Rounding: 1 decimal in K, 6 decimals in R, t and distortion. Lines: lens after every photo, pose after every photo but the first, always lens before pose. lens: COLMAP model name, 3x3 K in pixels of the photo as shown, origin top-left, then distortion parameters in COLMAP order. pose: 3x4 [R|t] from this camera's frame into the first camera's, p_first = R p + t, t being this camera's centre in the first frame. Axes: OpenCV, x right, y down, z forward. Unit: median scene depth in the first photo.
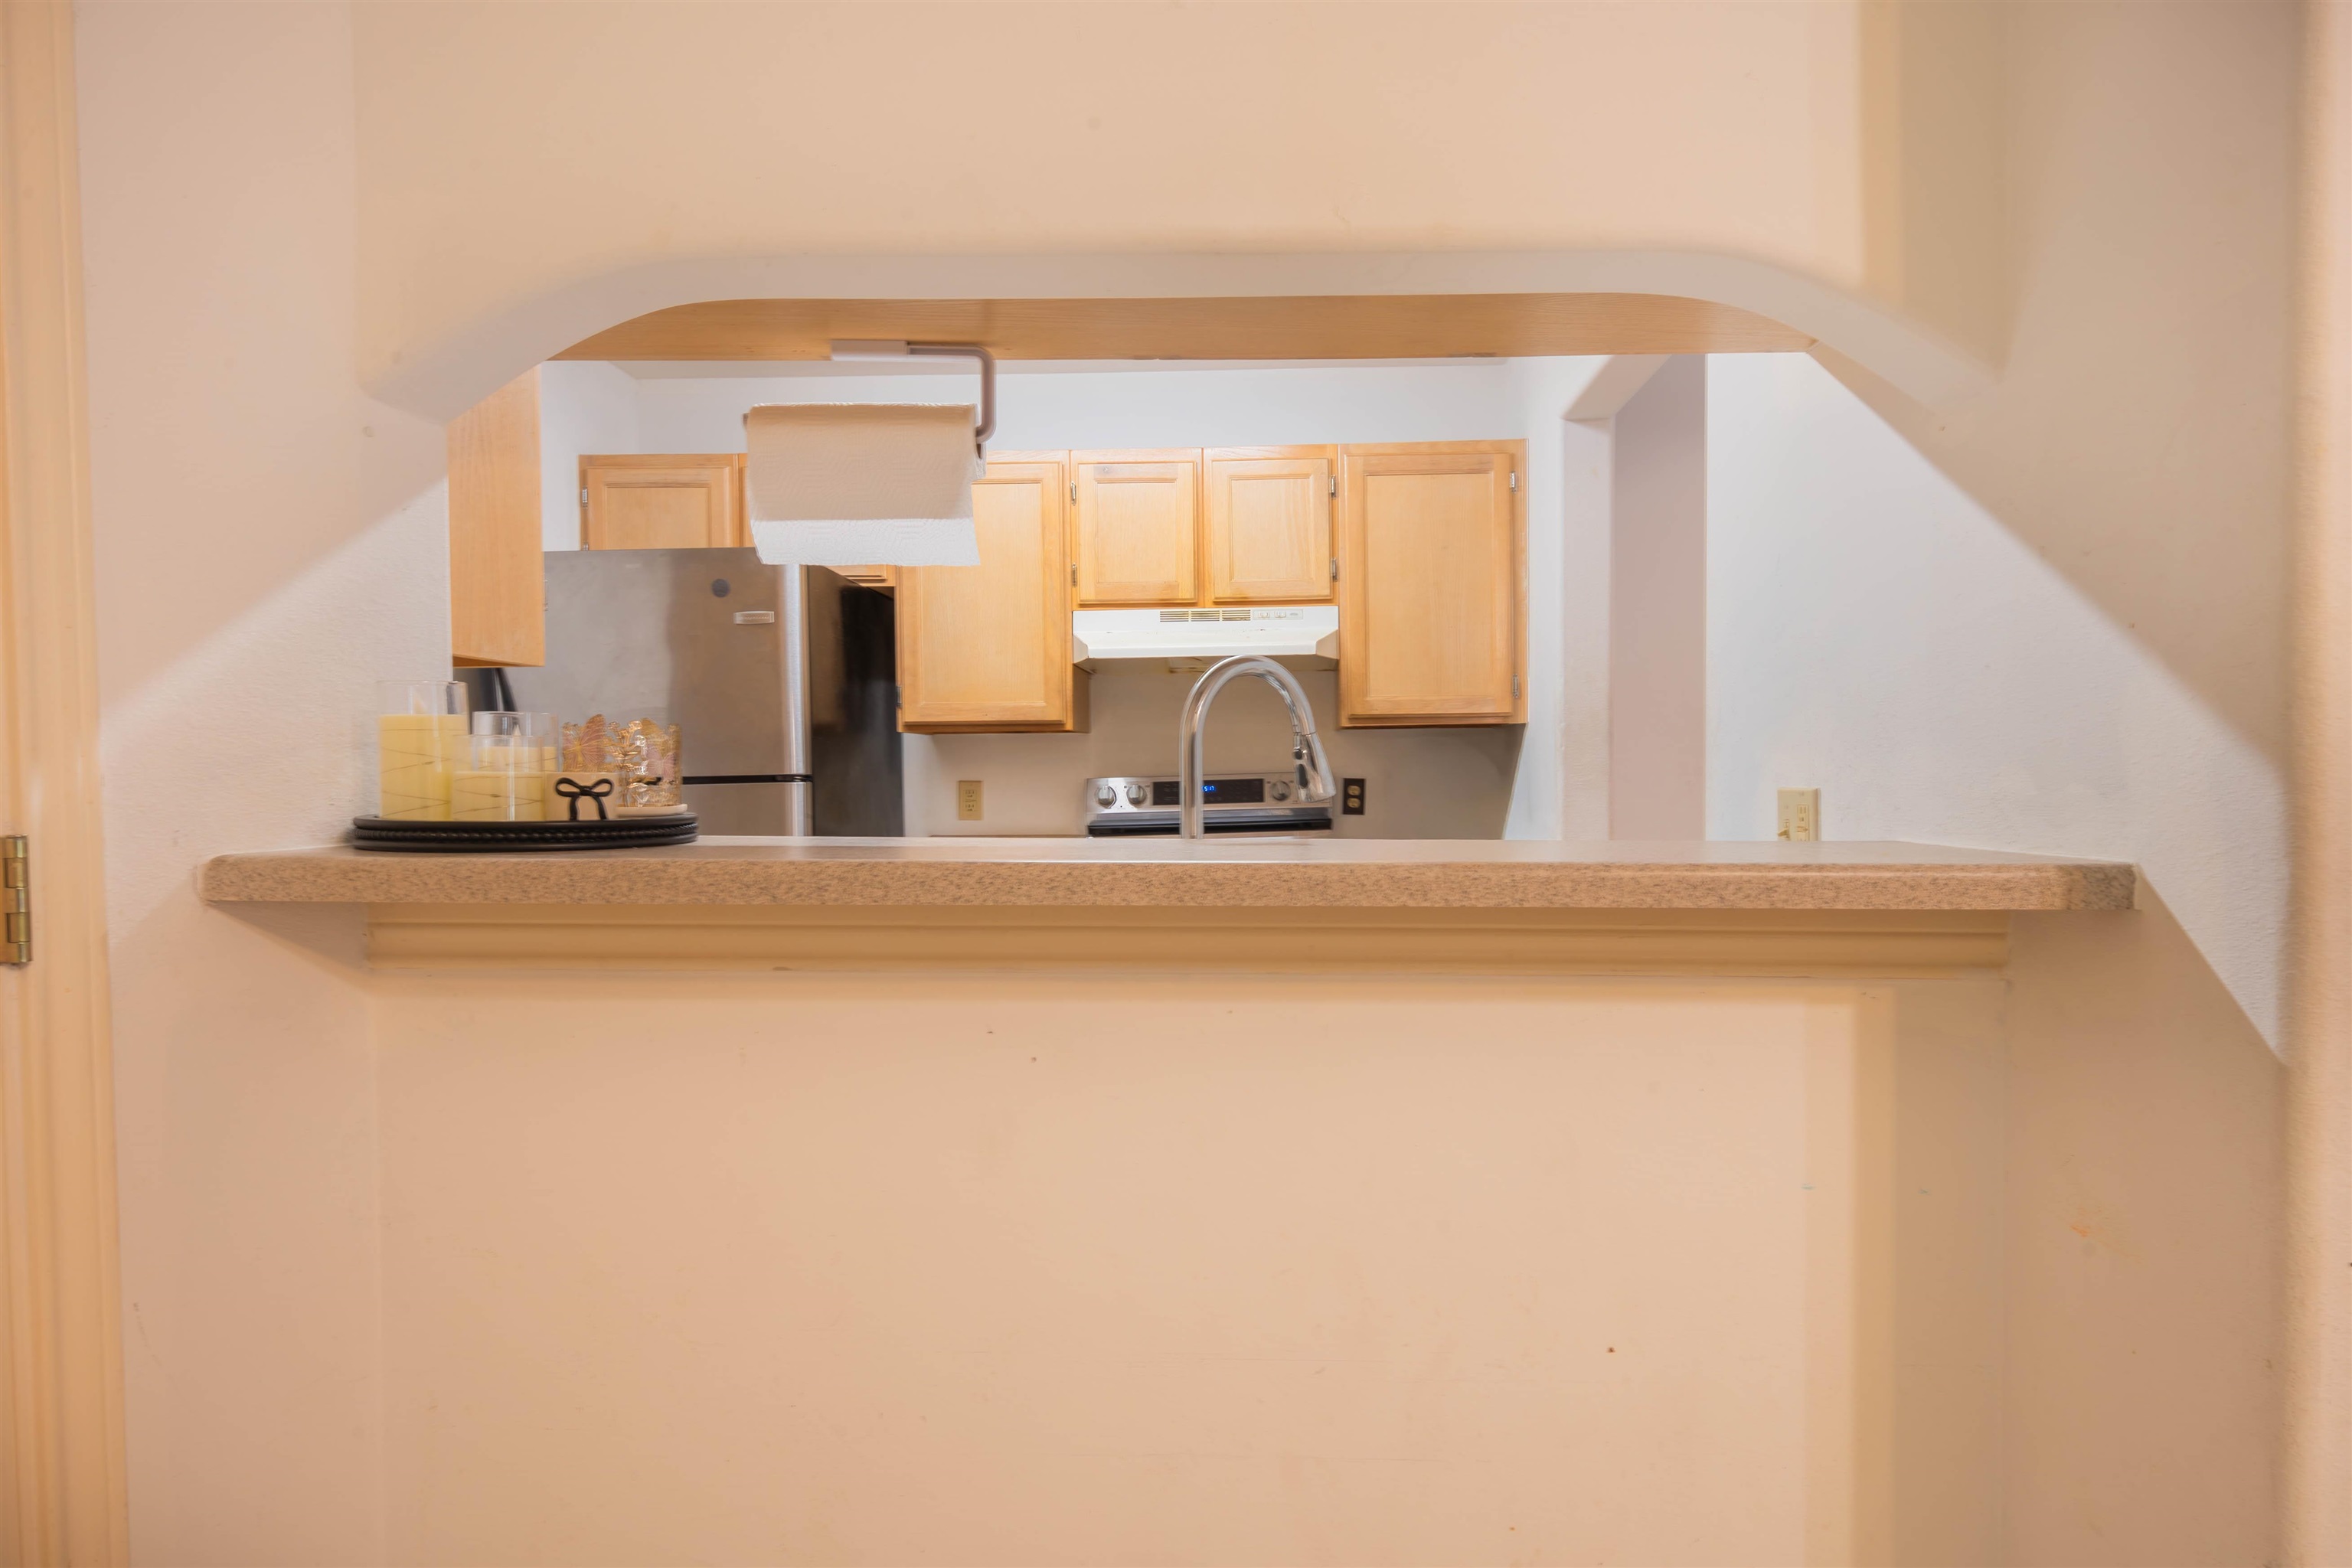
lens RADIAL K [[1018.7, 0, 1176.0], [0, 1018.7, 784.0], [0, 0, 1]] dist [-0.047297, -0.000062]
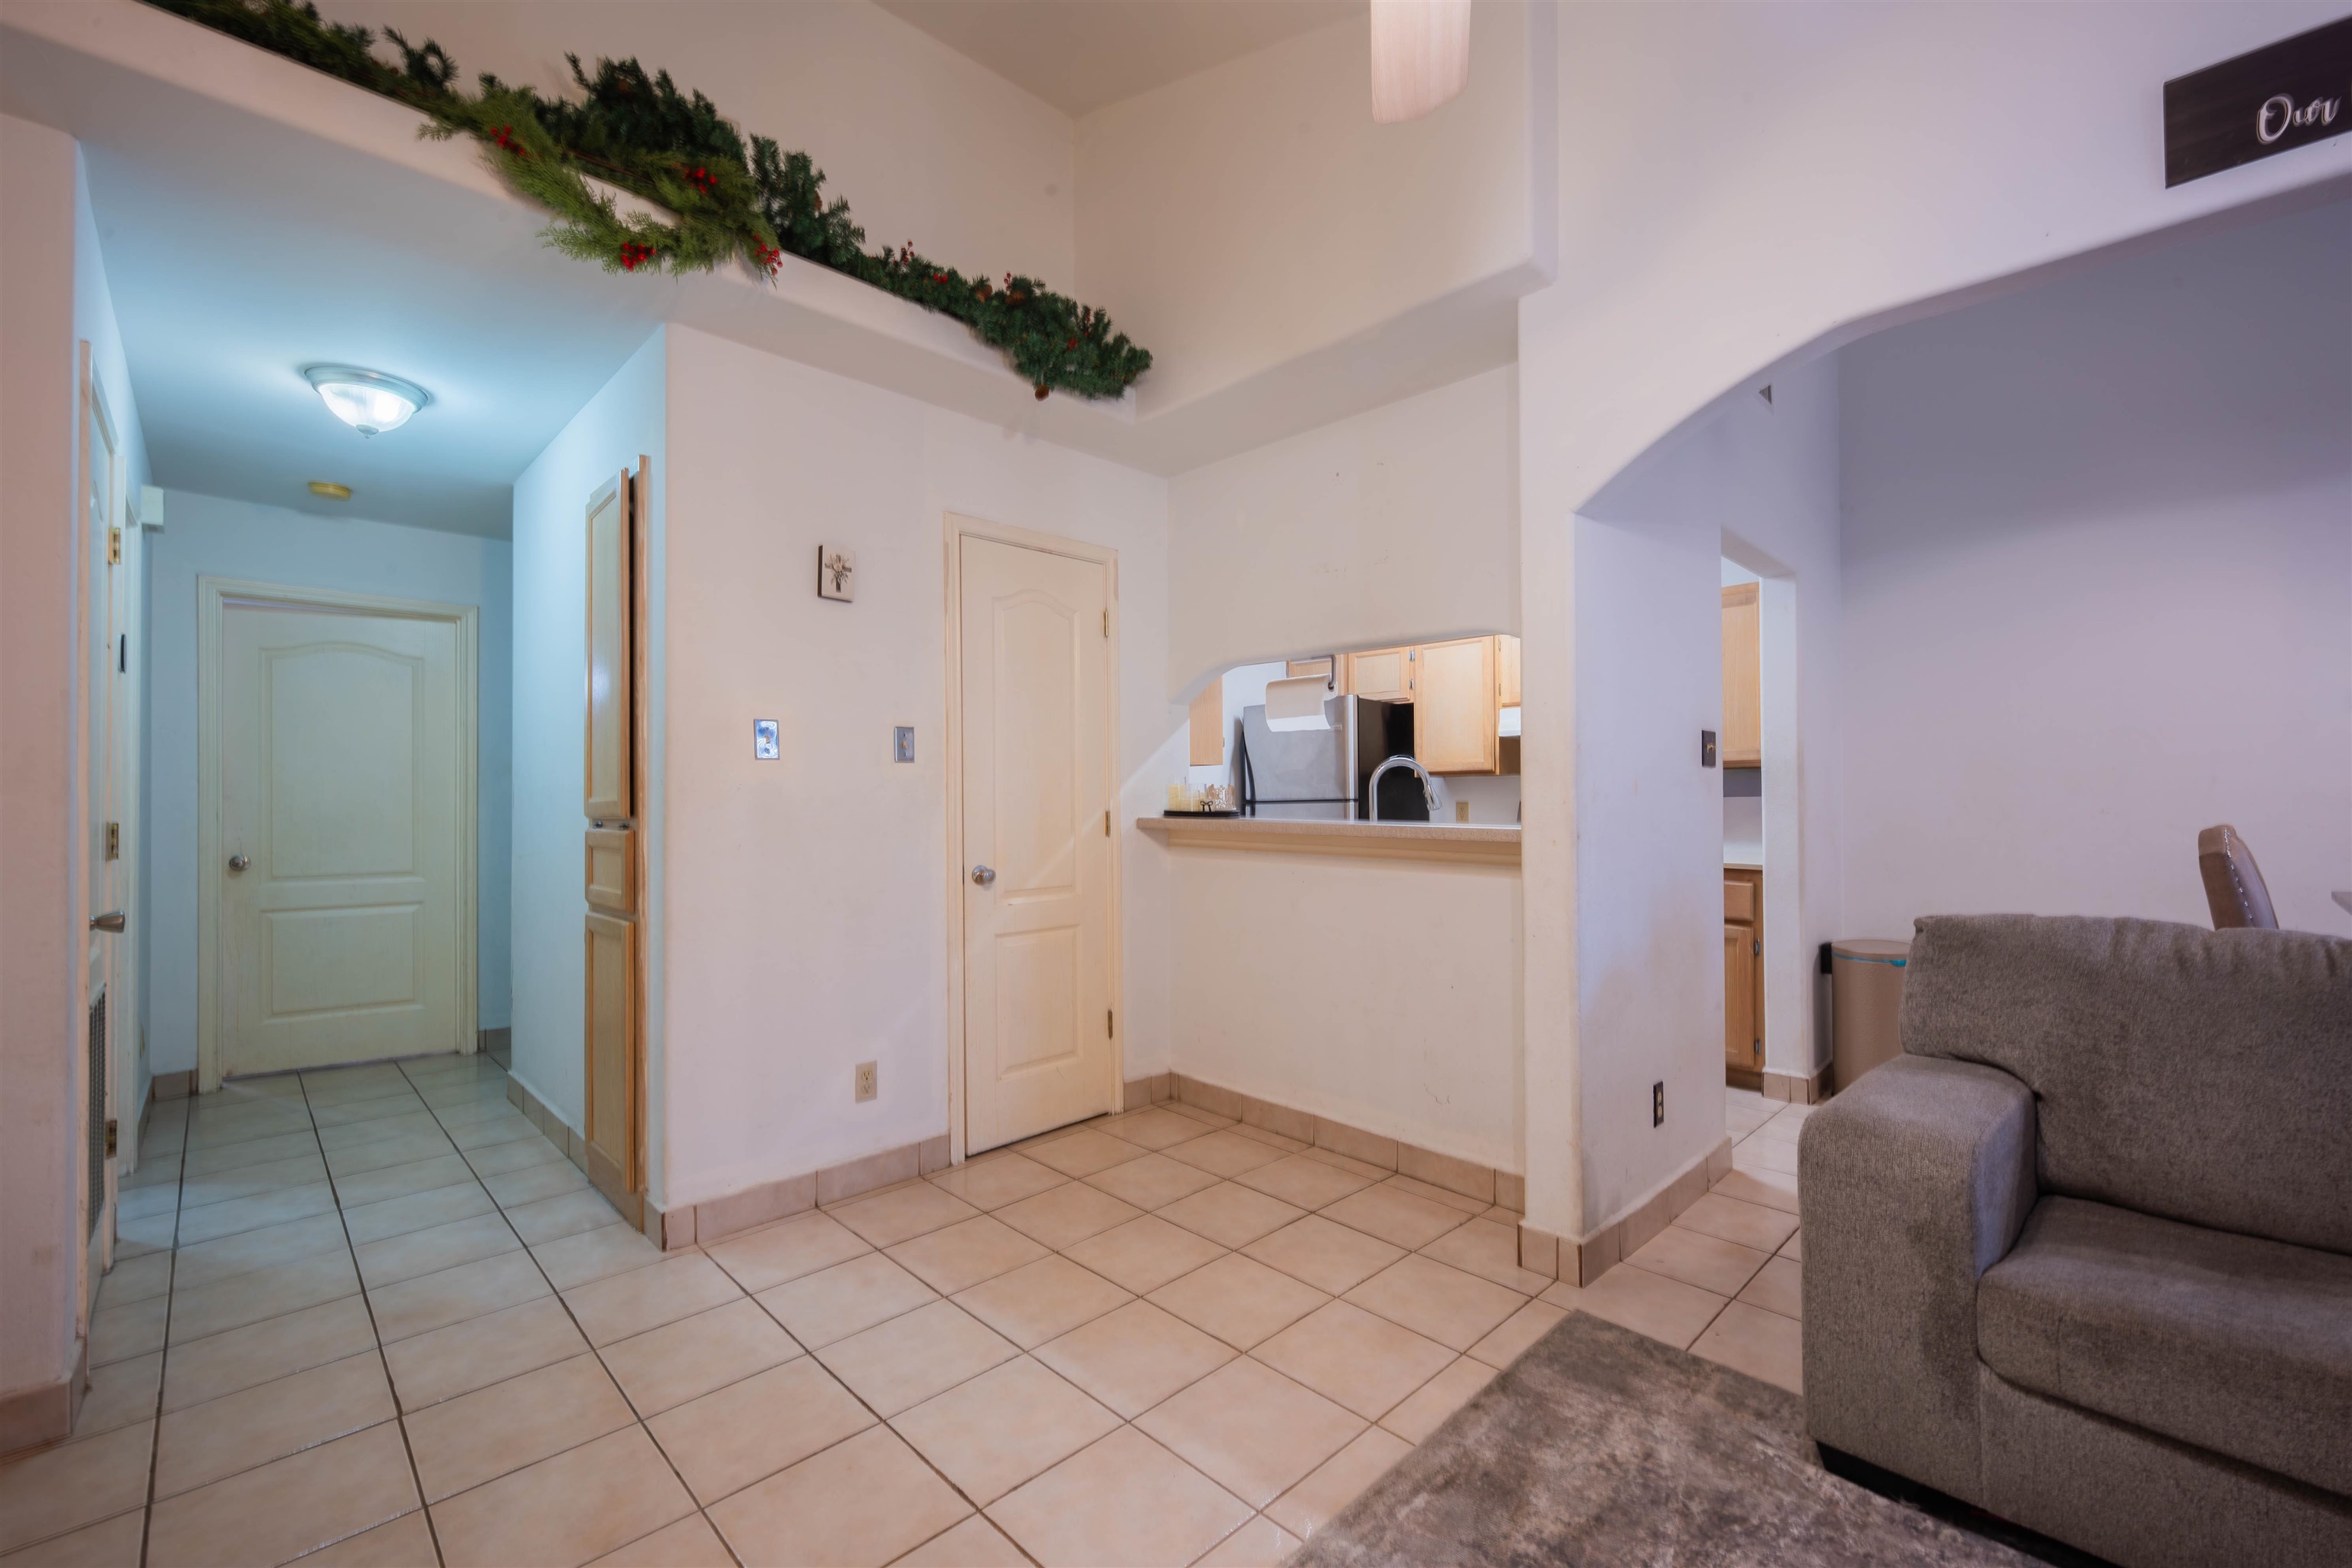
lens RADIAL K [[980.1, 0, 1176.0], [0, 980.1, 784.0], [0, 0, 1]] dist [0.000024, -0.000001]
pose [[0.694336, -0.007782, -0.719609, 0.877304], [-0.006287, 0.999838, -0.016878, -0.001929], [0.719624, 0.016243, 0.694174, -0.742826]]
